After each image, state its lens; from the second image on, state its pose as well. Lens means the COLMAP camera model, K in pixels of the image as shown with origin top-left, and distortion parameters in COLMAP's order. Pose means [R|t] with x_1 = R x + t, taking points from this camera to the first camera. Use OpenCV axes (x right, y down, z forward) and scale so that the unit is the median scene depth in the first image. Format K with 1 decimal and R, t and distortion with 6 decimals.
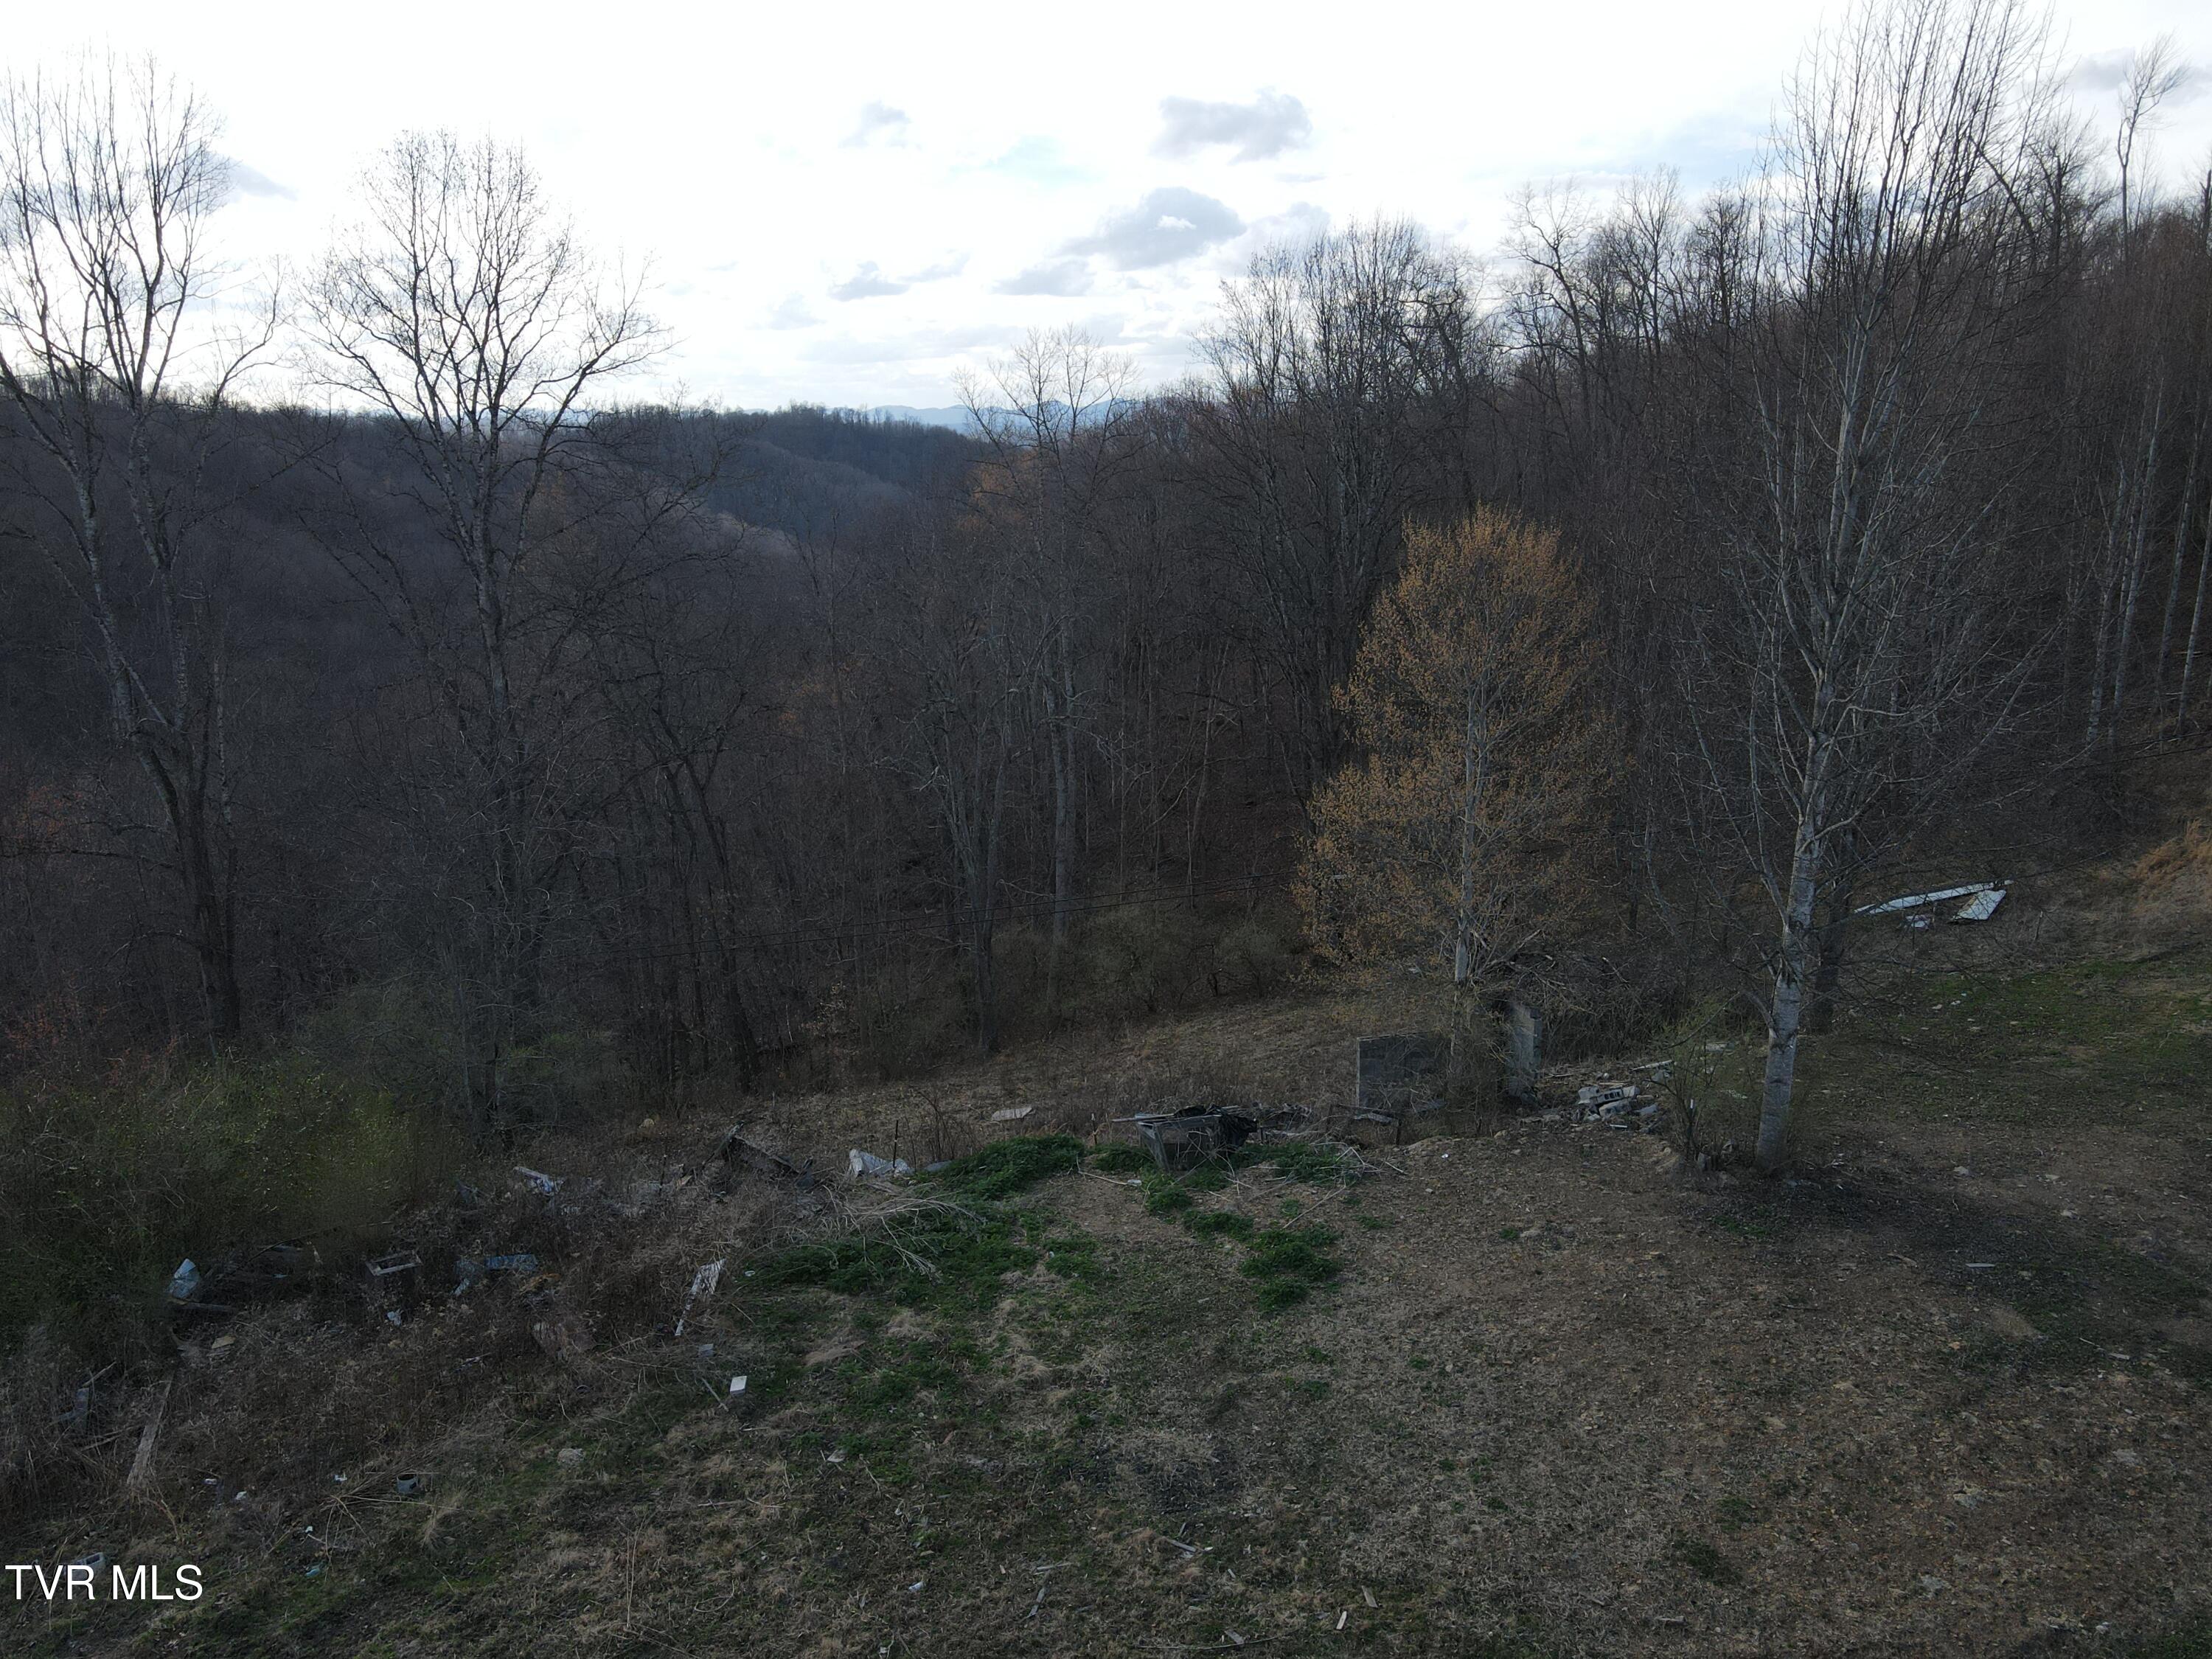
lens RADIAL K [[1617.5, 0, 1106.2], [0, 1617.5, 821.4], [0, 0, 1]] dist [0.011607, 0.007521]
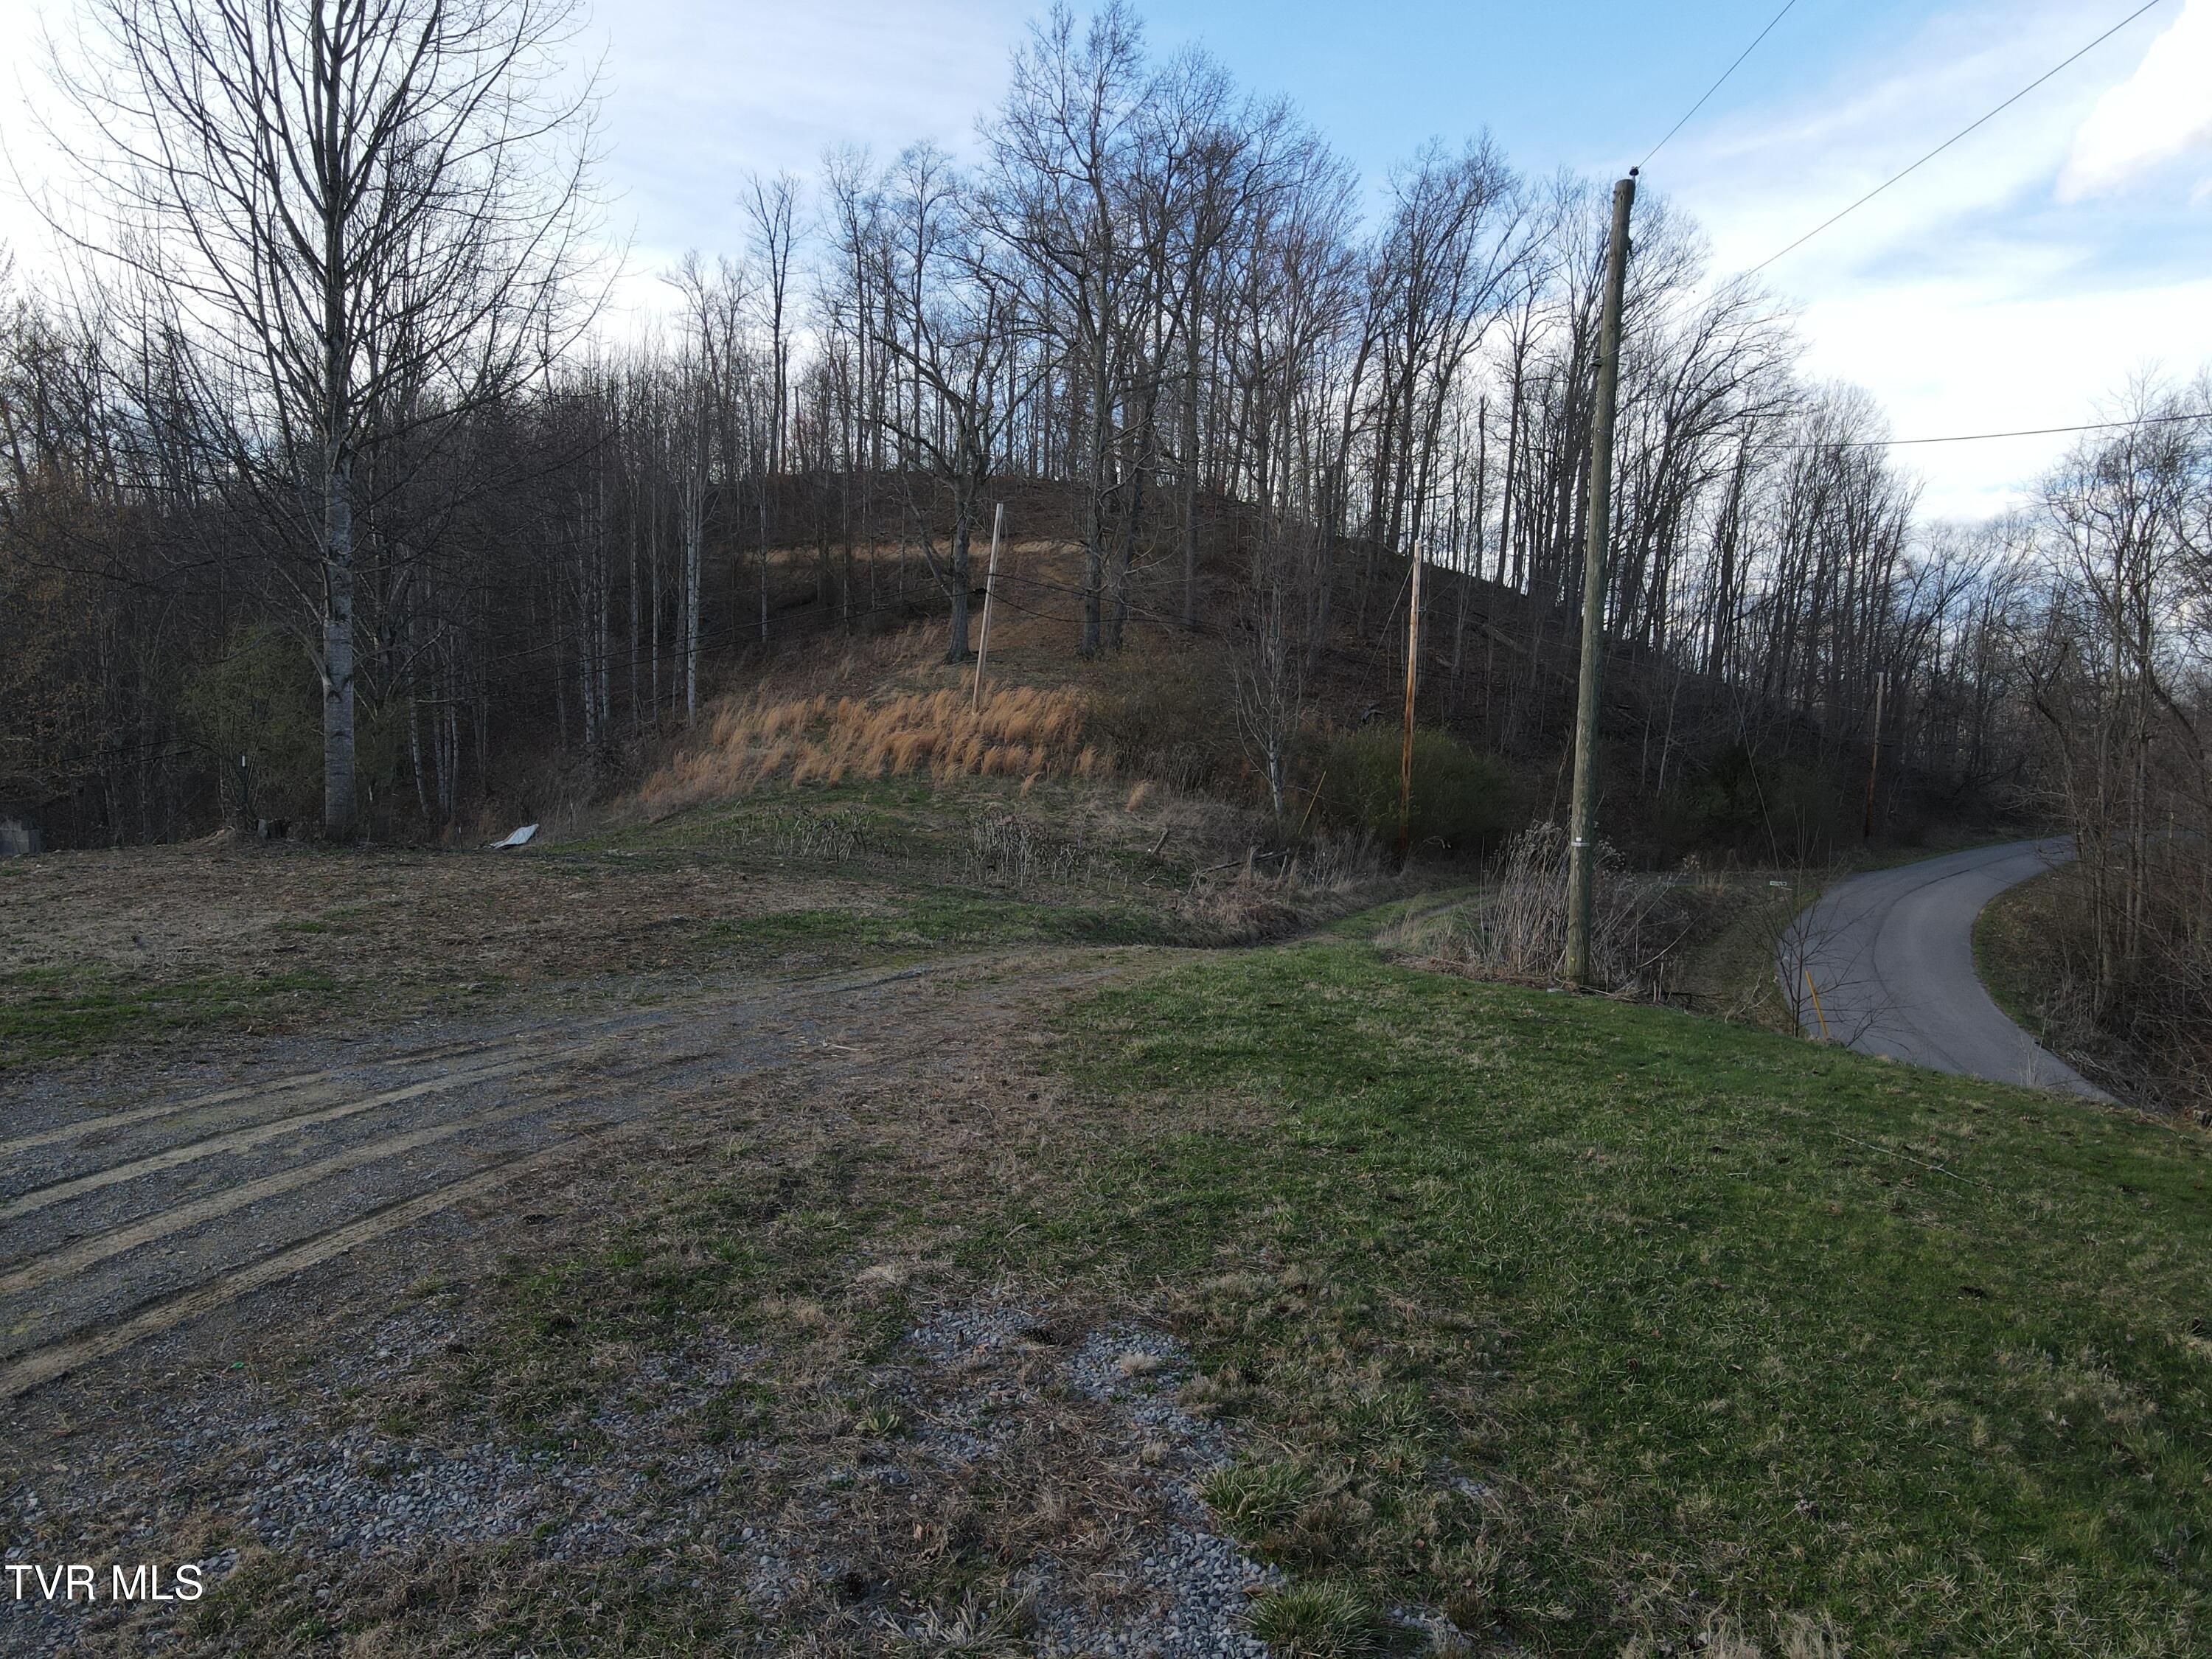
lens RADIAL K [[1617.5, 0, 1097.6], [0, 1617.5, 829.7], [0, 0, 1]] dist [0.011607, 0.007521]
pose [[0.655547, -0.043296, 0.753912, -0.000050], [0.165551, 0.982309, -0.087538, 0.366810], [-0.736784, 0.182196, 0.651117, 0.093124]]
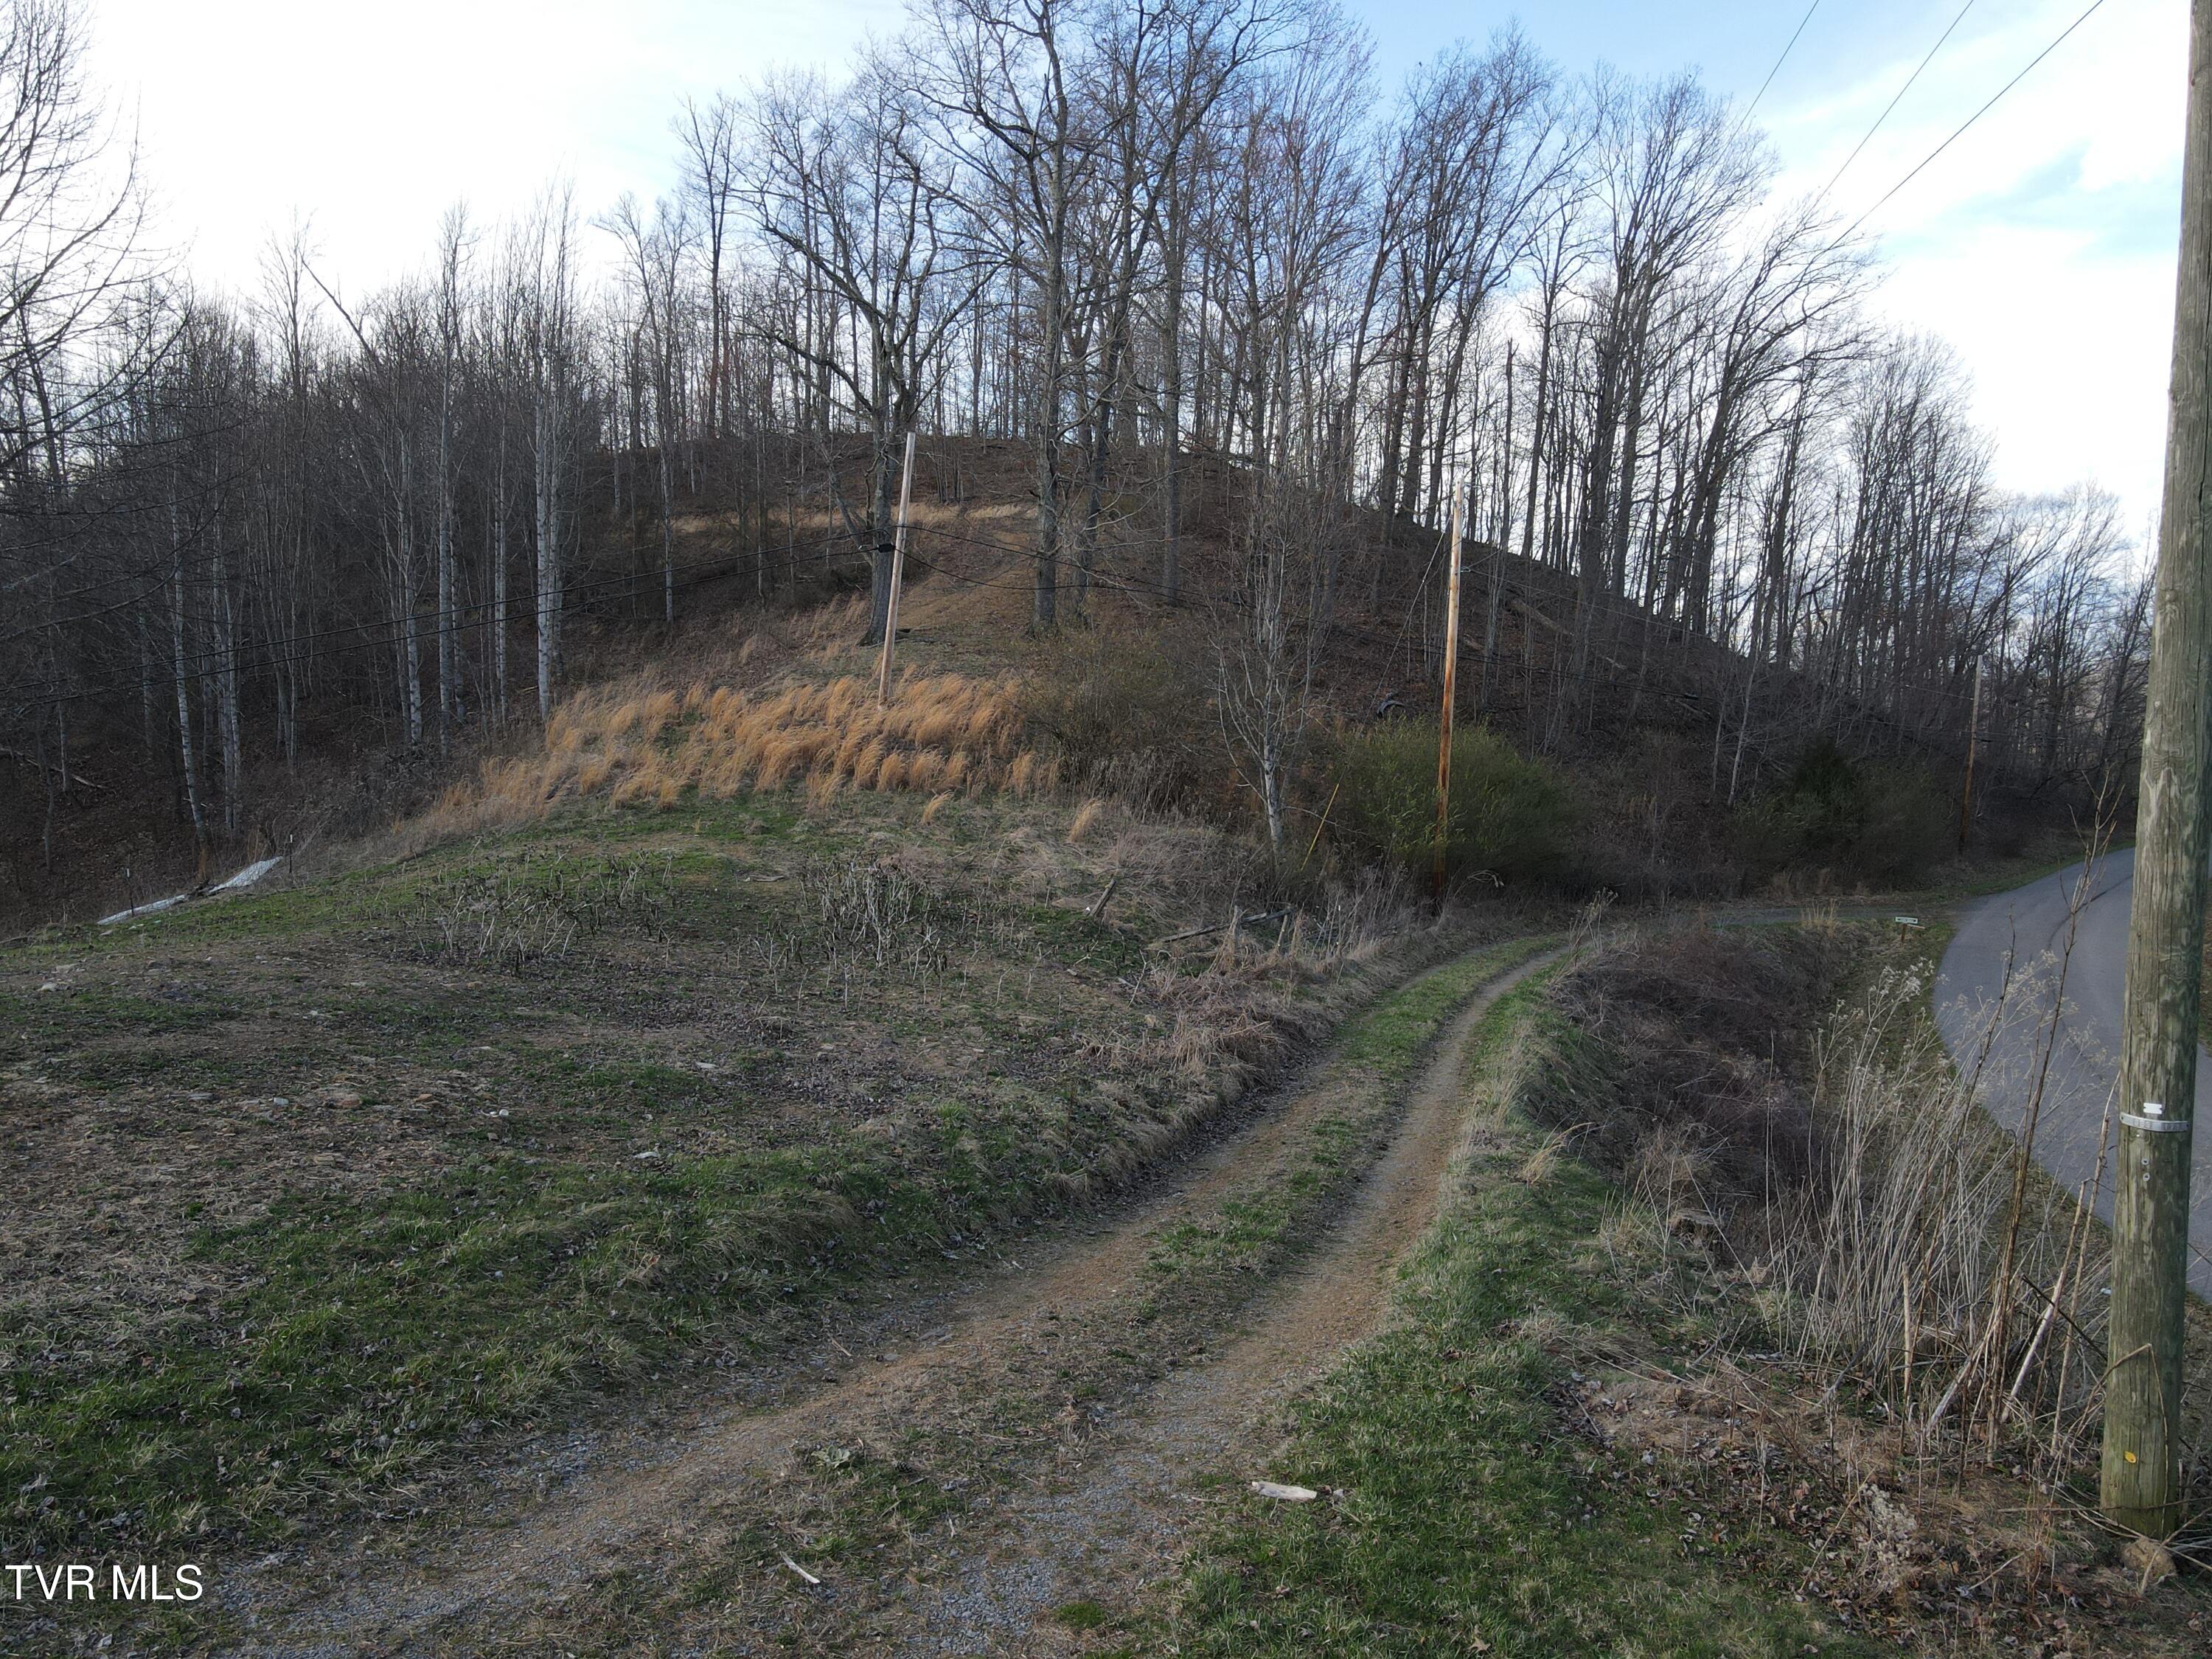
lens RADIAL K [[1617.5, 0, 1098.2], [0, 1617.5, 829.5], [0, 0, 1]] dist [0.011607, 0.007521]
pose [[0.654742, -0.049742, 0.754214, 0.408216], [0.167230, 0.982637, -0.080368, 0.293136], [-0.737120, 0.178748, 0.651692, 0.363119]]
